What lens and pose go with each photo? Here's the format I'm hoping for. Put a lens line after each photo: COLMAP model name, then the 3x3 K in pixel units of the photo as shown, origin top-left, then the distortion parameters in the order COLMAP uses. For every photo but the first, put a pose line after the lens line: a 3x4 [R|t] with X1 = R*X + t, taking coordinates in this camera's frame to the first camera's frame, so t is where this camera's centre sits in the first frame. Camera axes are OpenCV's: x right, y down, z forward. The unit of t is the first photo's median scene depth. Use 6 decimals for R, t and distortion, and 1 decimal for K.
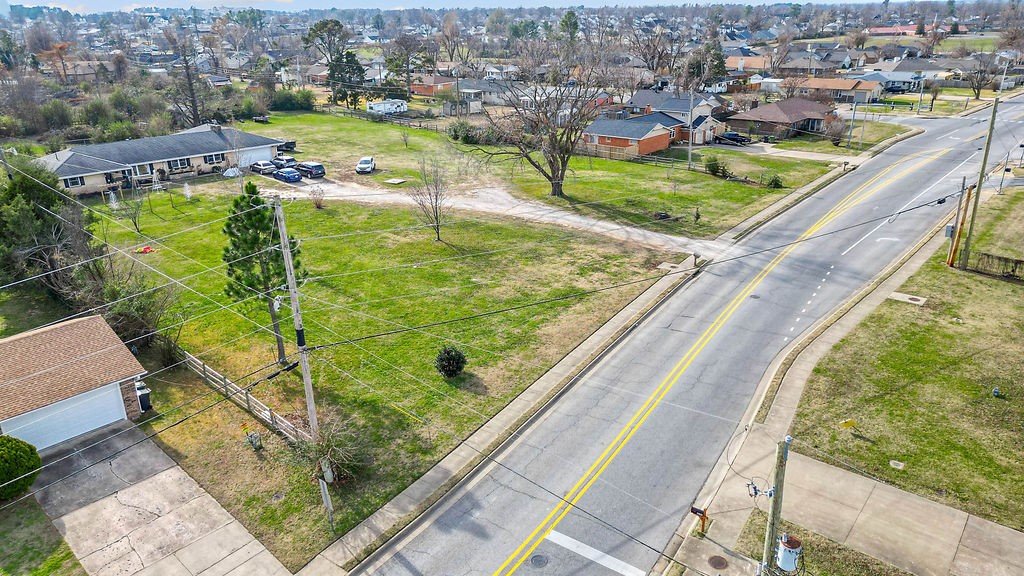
lens RADIAL K [[716.0, 0, 511.3], [0, 716.0, 285.0], [0, 0, 1]] dist [0.082103, -0.073318]
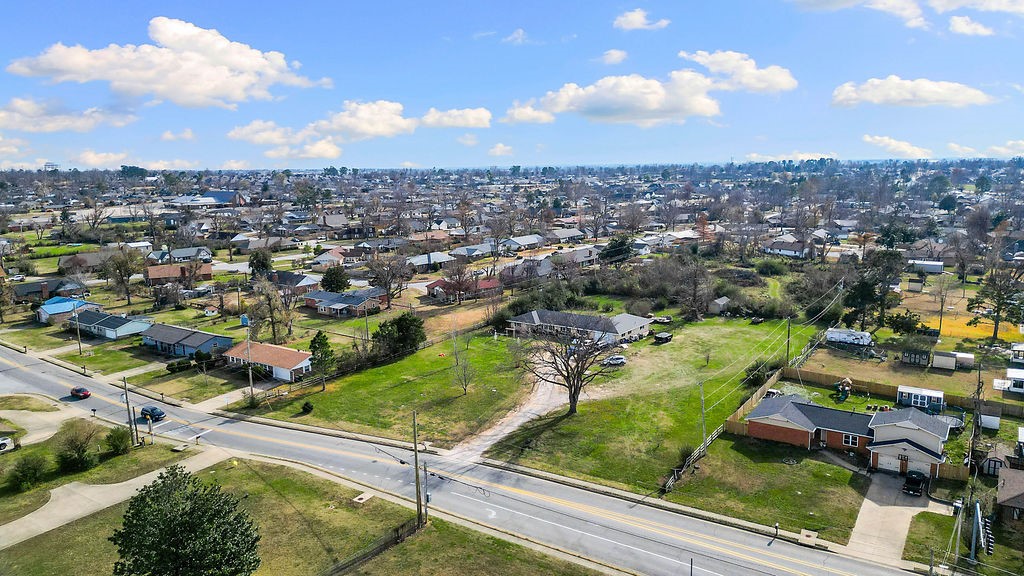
lens RADIAL K [[716.0, 0, 511.3], [0, 716.0, 285.0], [0, 0, 1]] dist [0.082103, -0.073318]
pose [[0.123524, 0.182924, -0.975336, 1.733261], [-0.336762, 0.932264, 0.132195, -0.634161], [0.933452, 0.312127, 0.176759, 0.705613]]
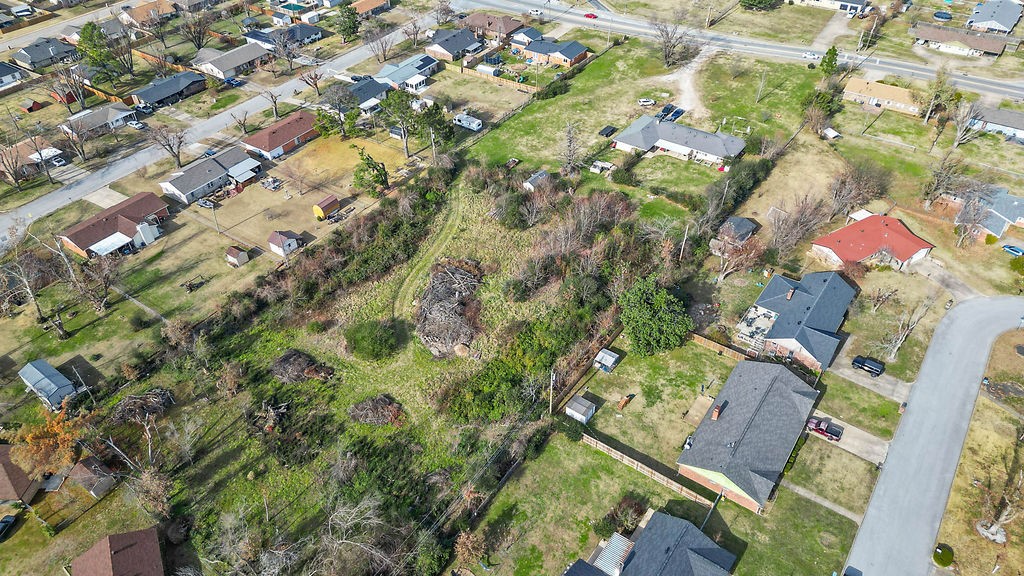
lens RADIAL K [[716.0, 0, 511.3], [0, 716.0, 285.0], [0, 0, 1]] dist [0.082103, -0.073318]
pose [[-0.140731, -0.627571, 0.765734, -3.121010], [0.363339, 0.686727, 0.629596, -1.892783], [-0.920967, 0.366824, 0.131377, 1.872498]]
